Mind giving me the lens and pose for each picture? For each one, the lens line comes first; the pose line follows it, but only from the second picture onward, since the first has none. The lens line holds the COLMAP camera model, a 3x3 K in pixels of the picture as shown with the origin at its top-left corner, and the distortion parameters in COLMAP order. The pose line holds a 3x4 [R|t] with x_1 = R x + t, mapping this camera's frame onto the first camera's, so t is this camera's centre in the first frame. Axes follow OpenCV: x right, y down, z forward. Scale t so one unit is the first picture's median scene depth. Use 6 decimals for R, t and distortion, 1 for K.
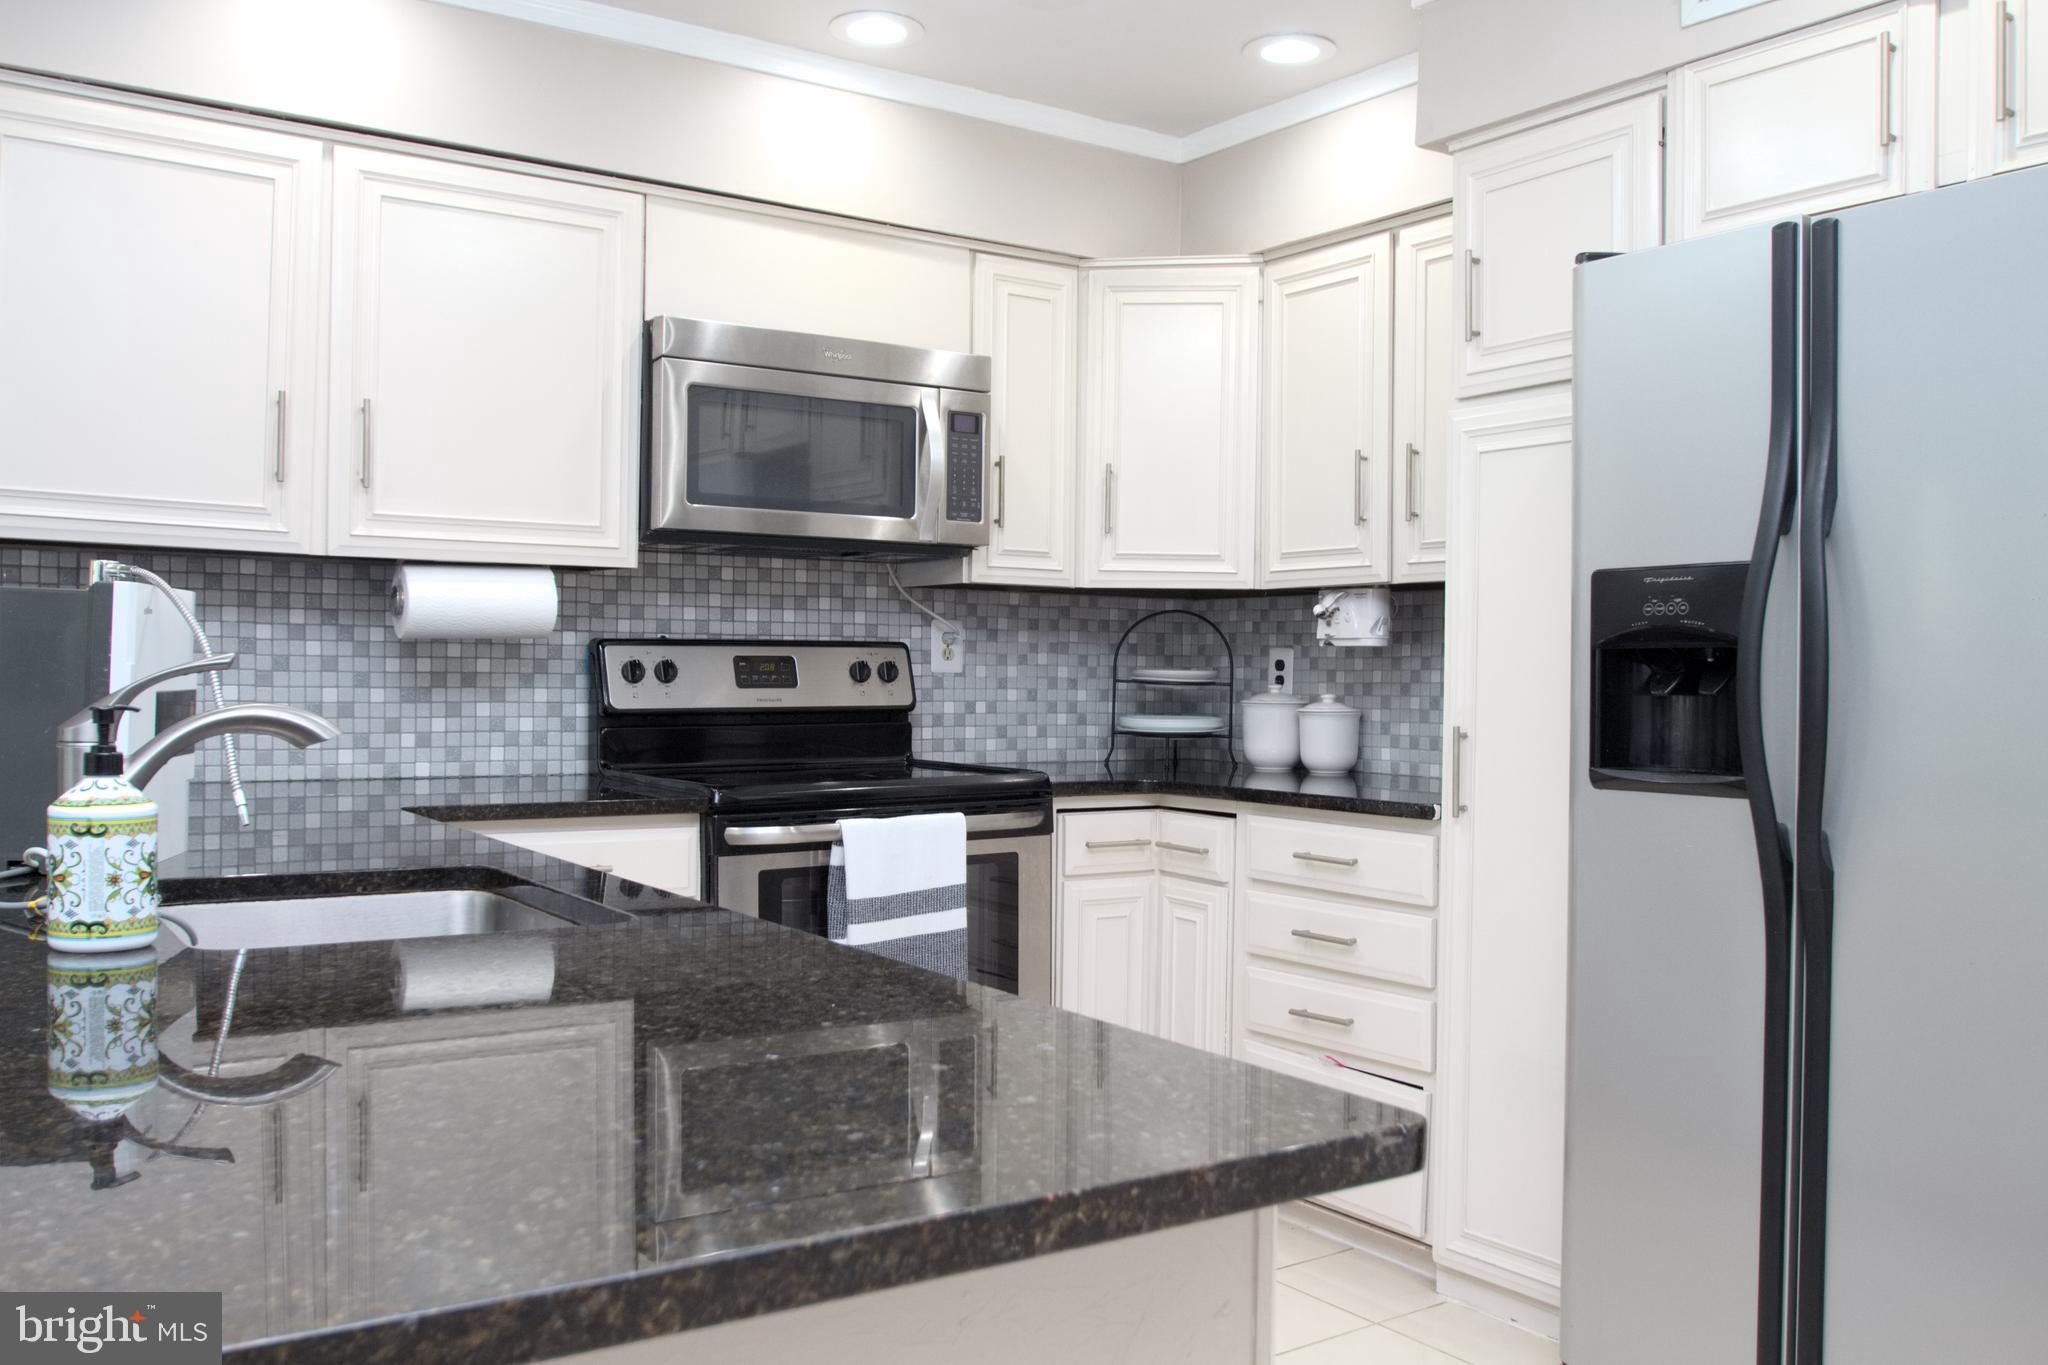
lens RADIAL K [[1736.4, 0, 1039.2], [0, 1736.4, 690.8], [0, 0, 1]] dist [-0.055565, 0.016022]
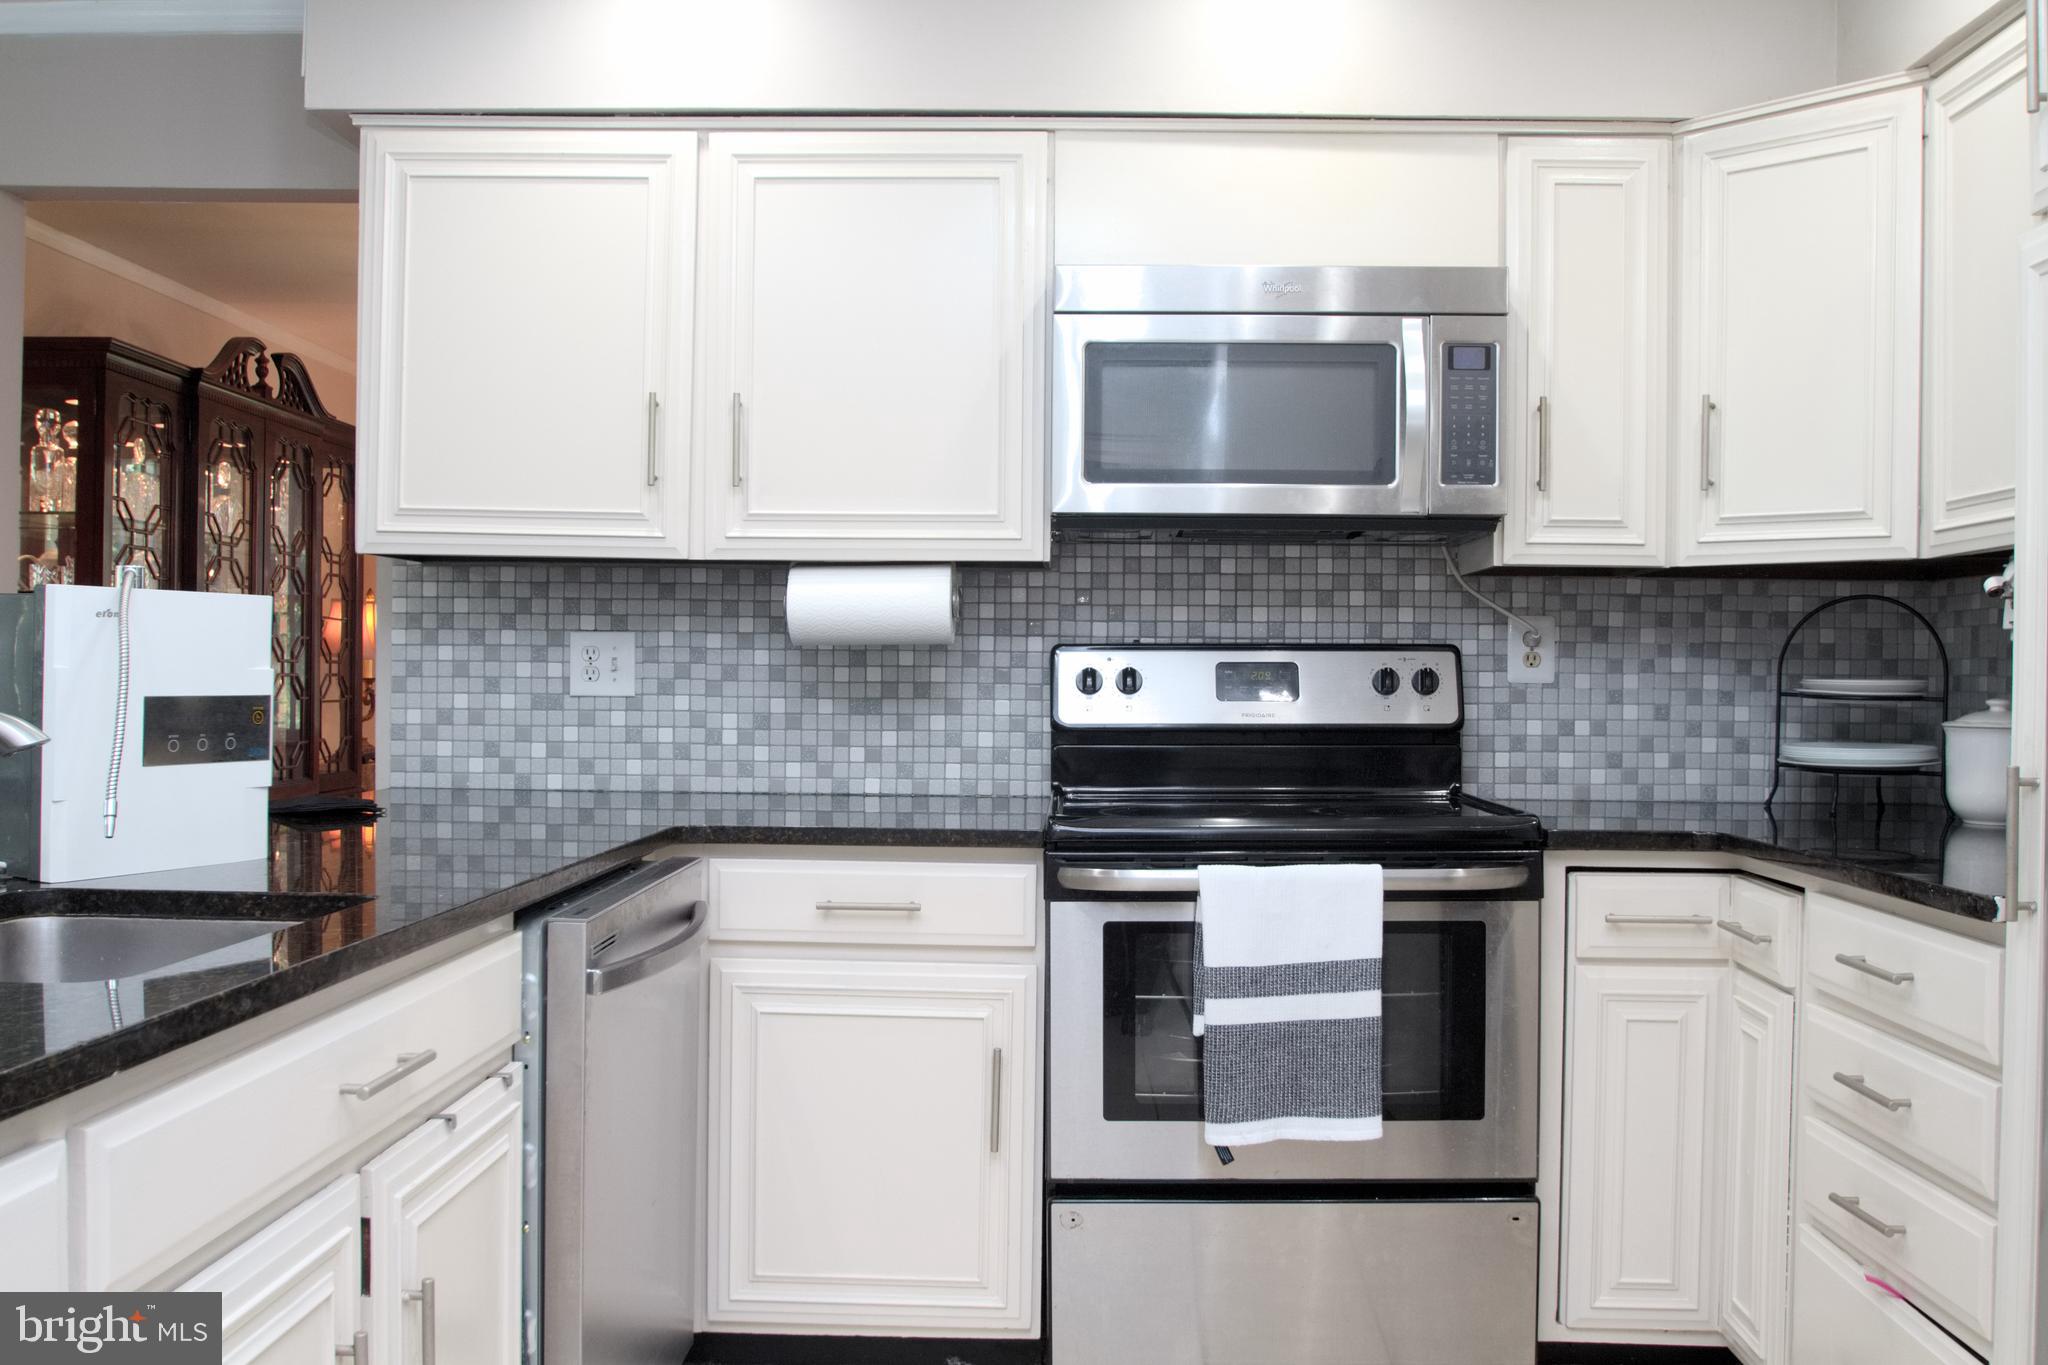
lens RADIAL K [[1736.4, 0, 1035.3], [0, 1736.4, 698.3], [0, 0, 1]] dist [-0.055565, 0.016022]
pose [[0.809993, 0.002859, -0.586433, 0.257437], [-0.006471, 0.999971, -0.004064, 0.001220], [0.586404, 0.007087, 0.809988, 0.274697]]
